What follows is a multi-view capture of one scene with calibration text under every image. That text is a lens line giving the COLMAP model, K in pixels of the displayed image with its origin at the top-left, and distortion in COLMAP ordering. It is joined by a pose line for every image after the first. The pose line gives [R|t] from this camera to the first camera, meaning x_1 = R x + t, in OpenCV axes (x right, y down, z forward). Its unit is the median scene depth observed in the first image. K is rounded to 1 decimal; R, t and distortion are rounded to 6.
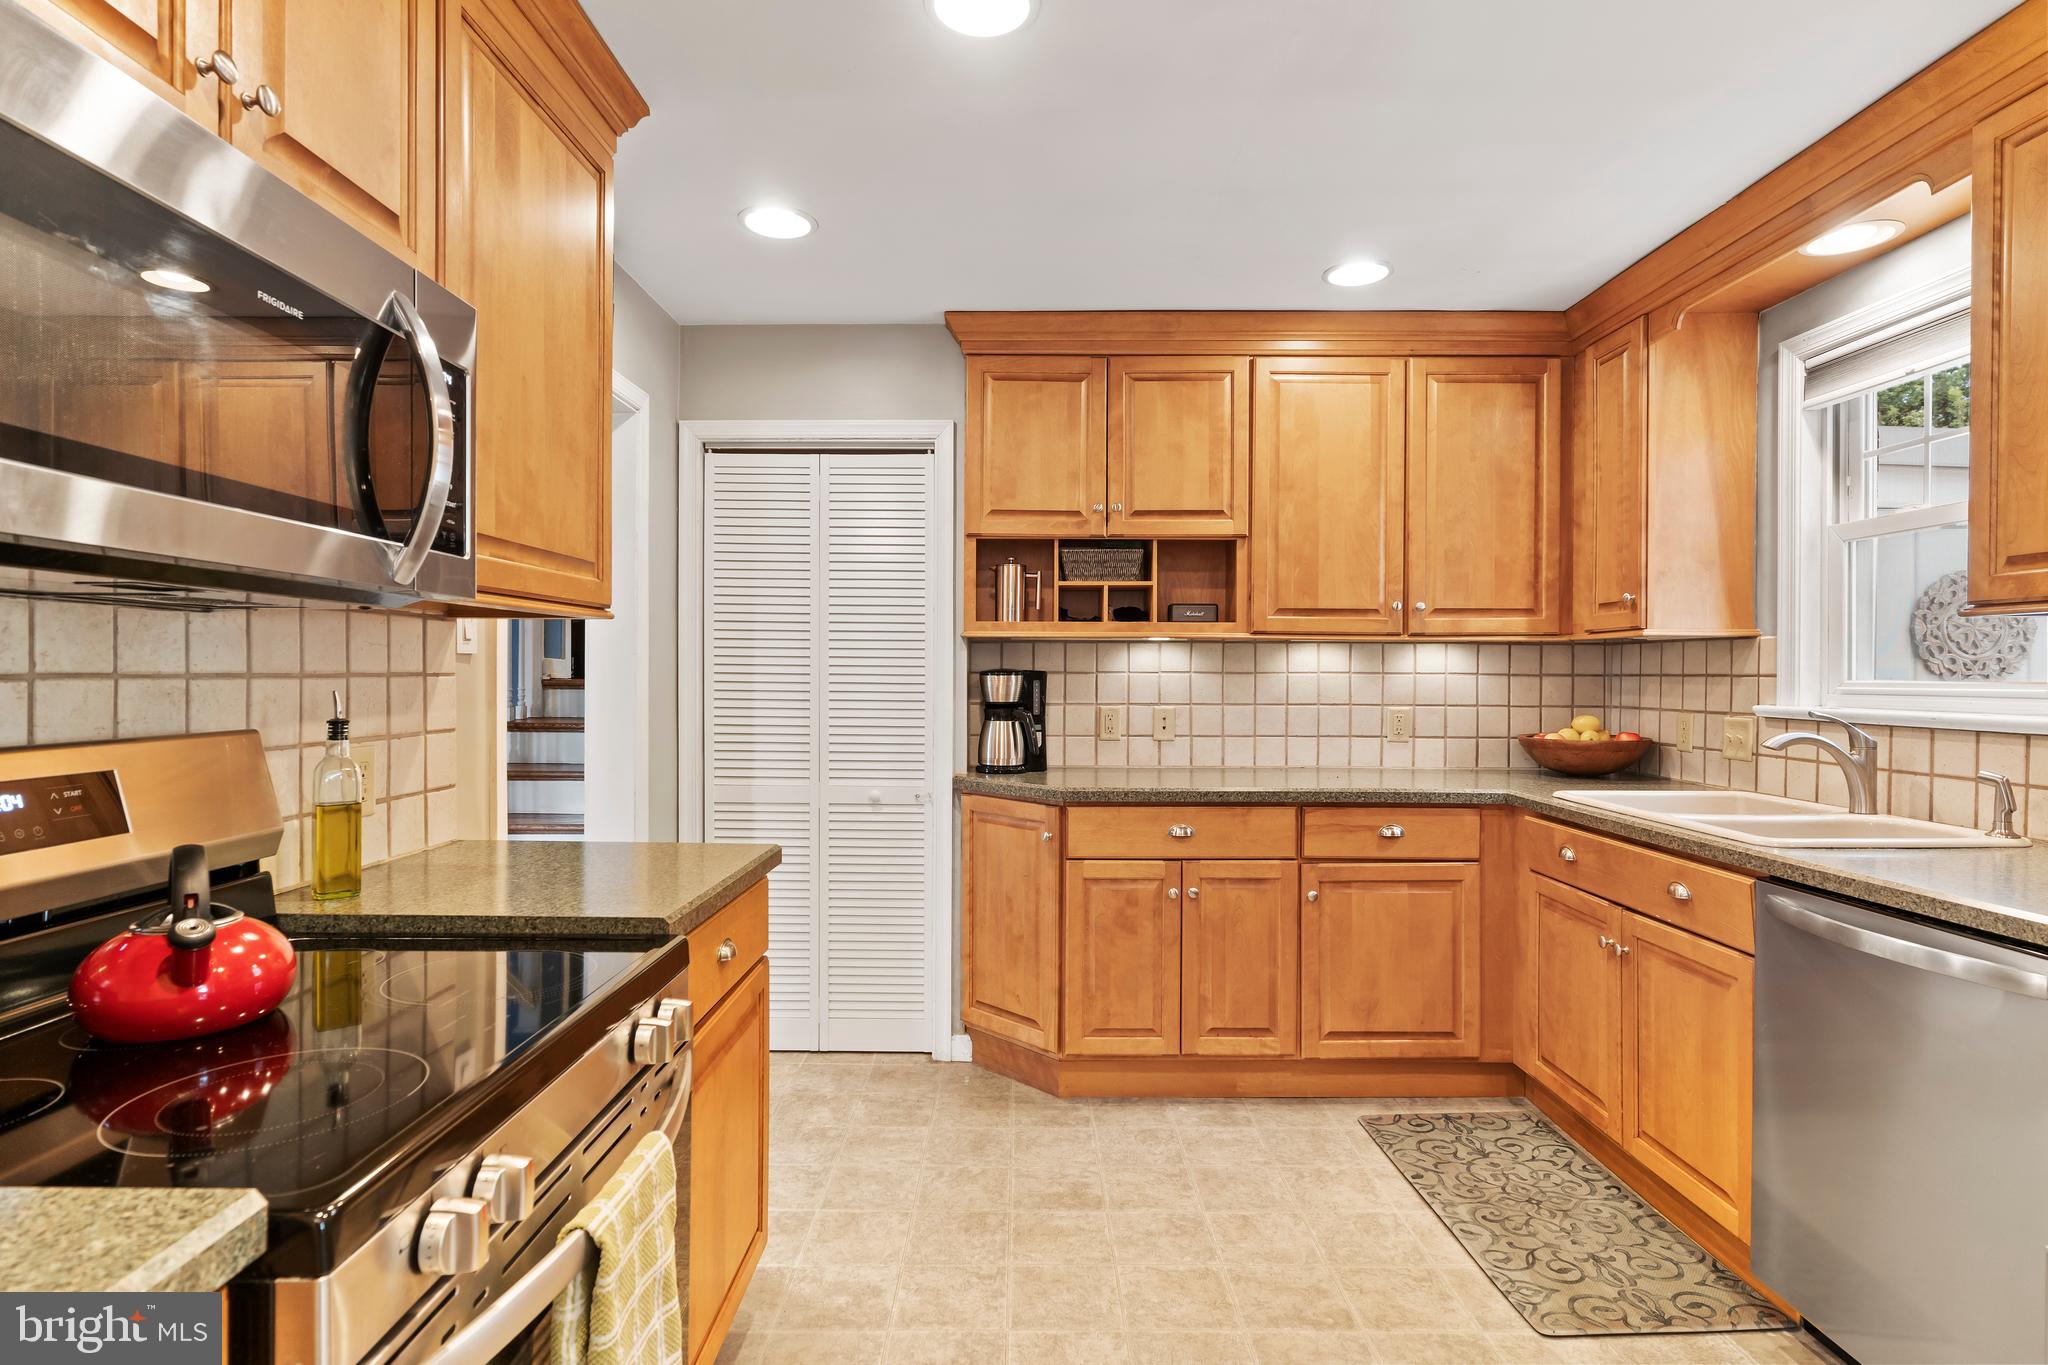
lens RADIAL K [[1049.9, 0, 1022.0], [0, 1049.9, 678.5], [0, 0, 1]] dist [-0.007980, 0.003524]
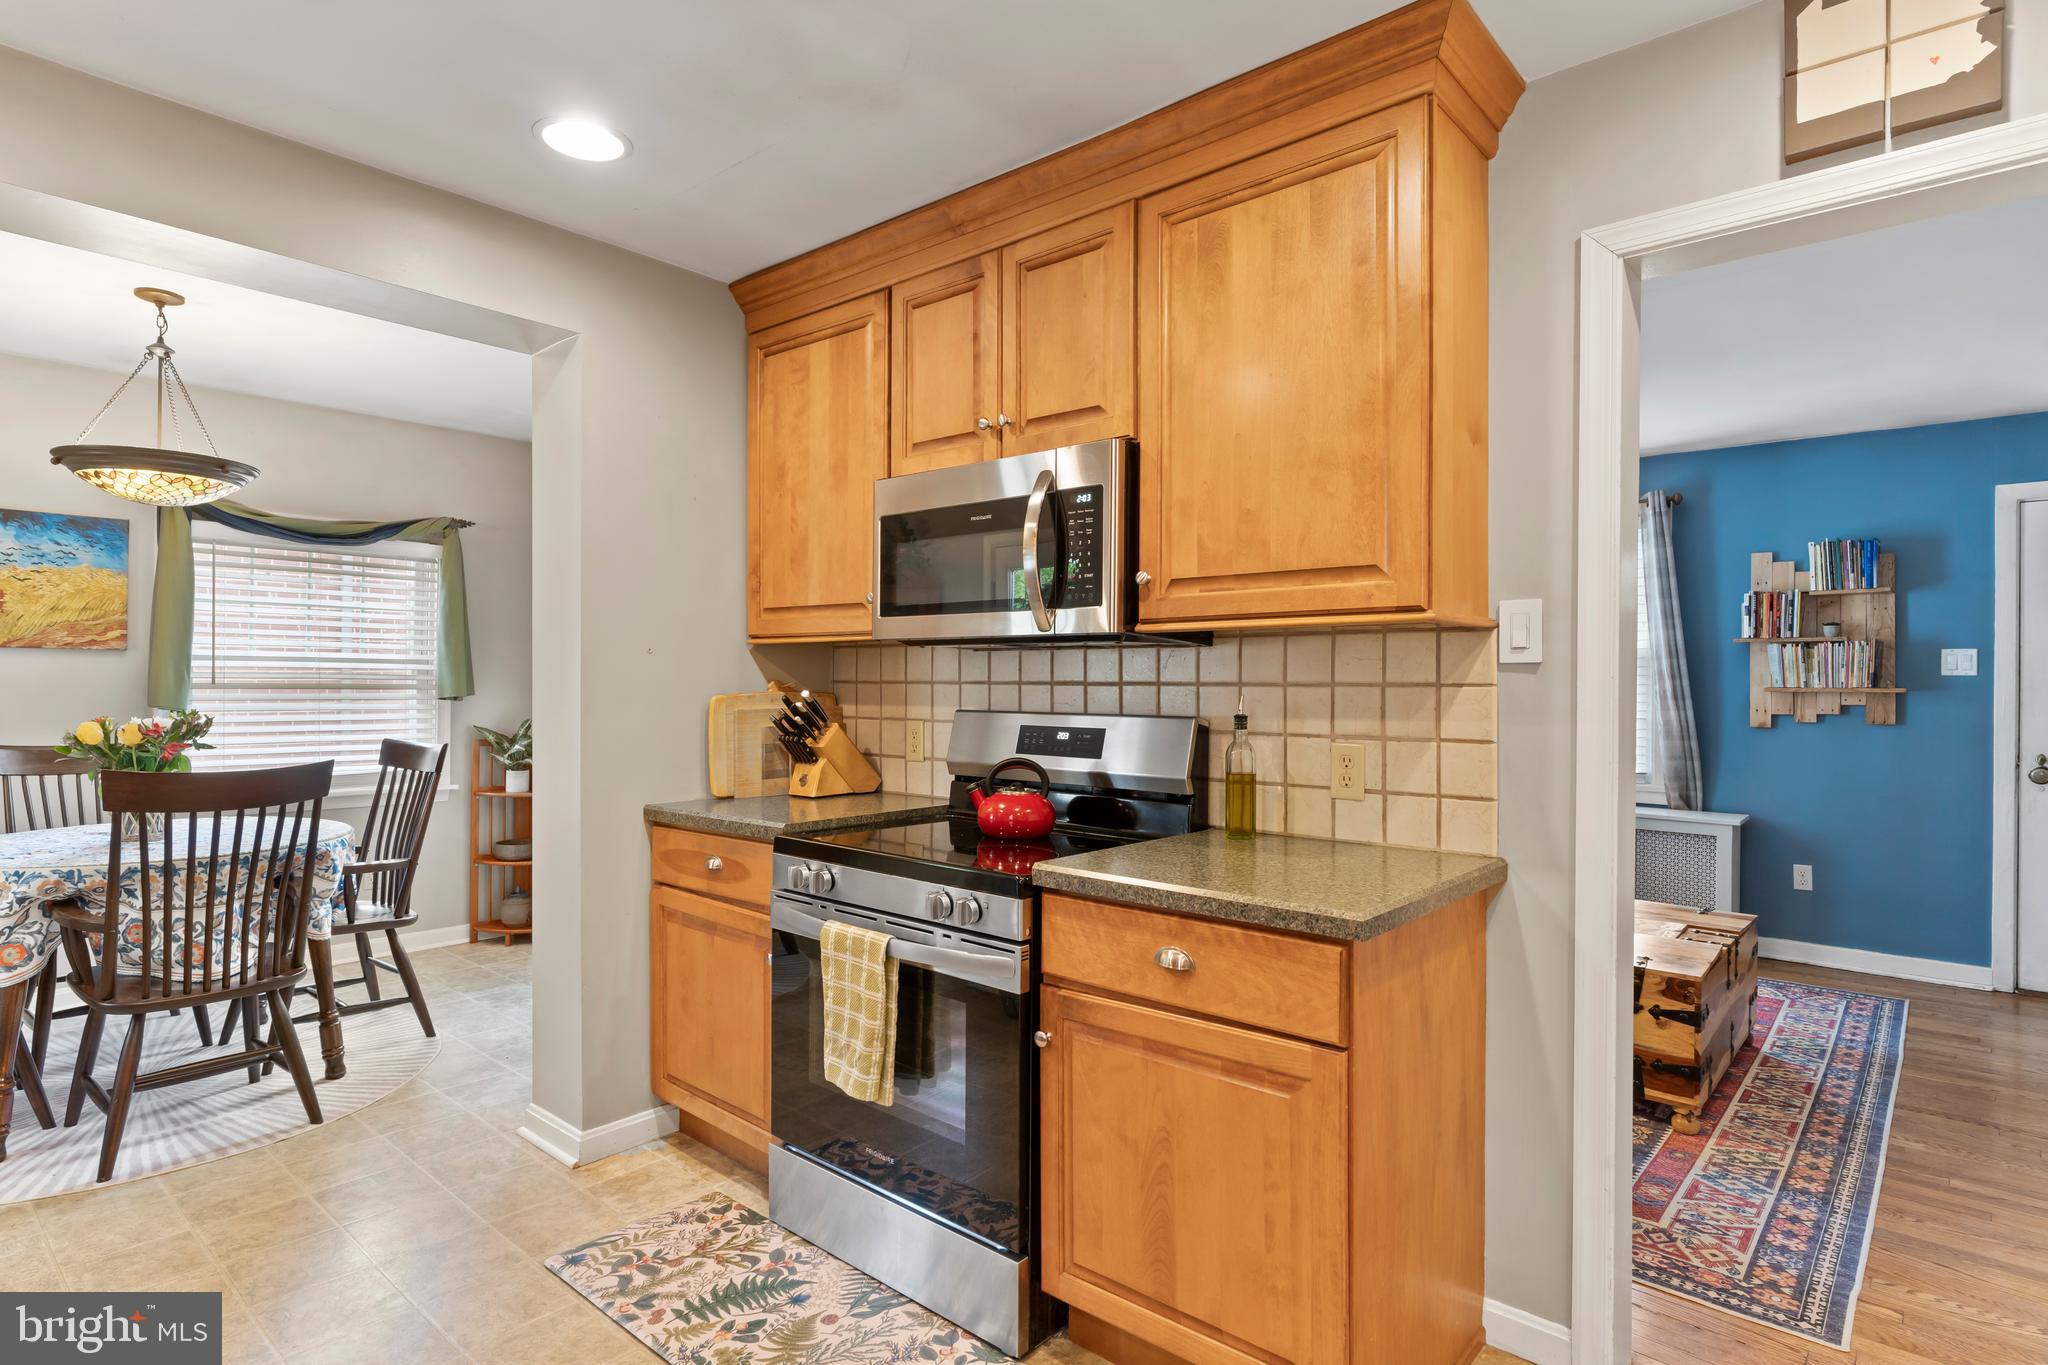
lens RADIAL K [[1049.9, 0, 1014.2], [0, 1049.9, 677.1], [0, 0, 1]] dist [-0.007980, 0.003524]
pose [[-0.655626, -0.008005, -0.755044, 0.330879], [-0.009795, 0.999950, -0.002096, -0.003412], [0.755023, 0.006021, -0.655671, 0.883188]]
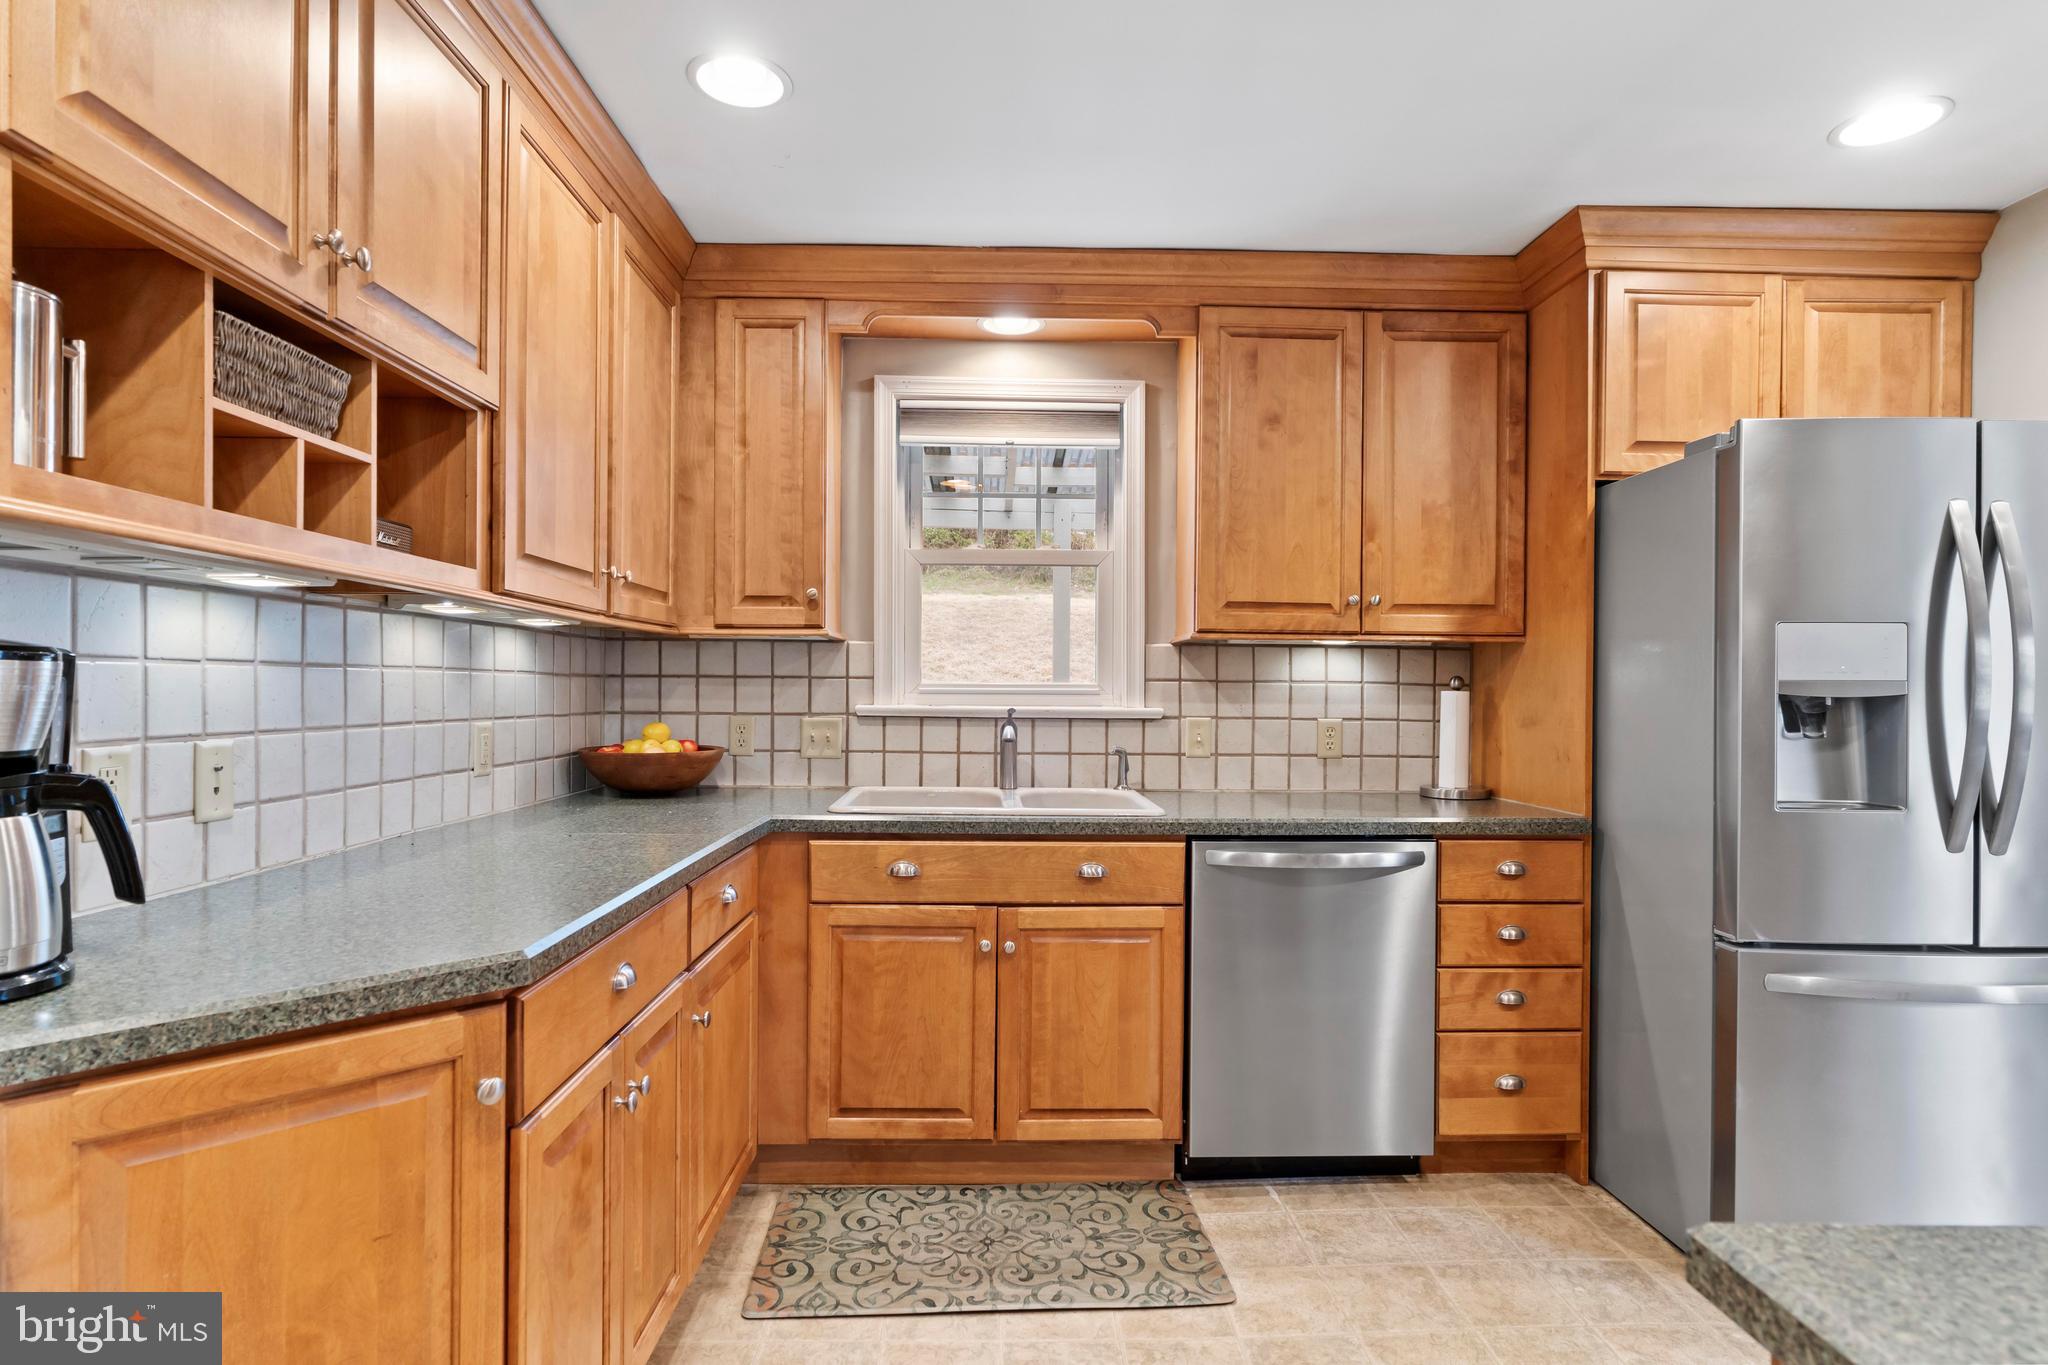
lens RADIAL K [[1049.9, 0, 1013.4], [0, 1049.9, 694.5], [0, 0, 1]] dist [-0.007980, 0.003524]
pose [[-0.024163, -0.011142, 0.999646, -0.359392], [-0.003297, 0.999933, 0.011066, 0.002224], [-0.999703, -0.003028, -0.024198, 0.821564]]
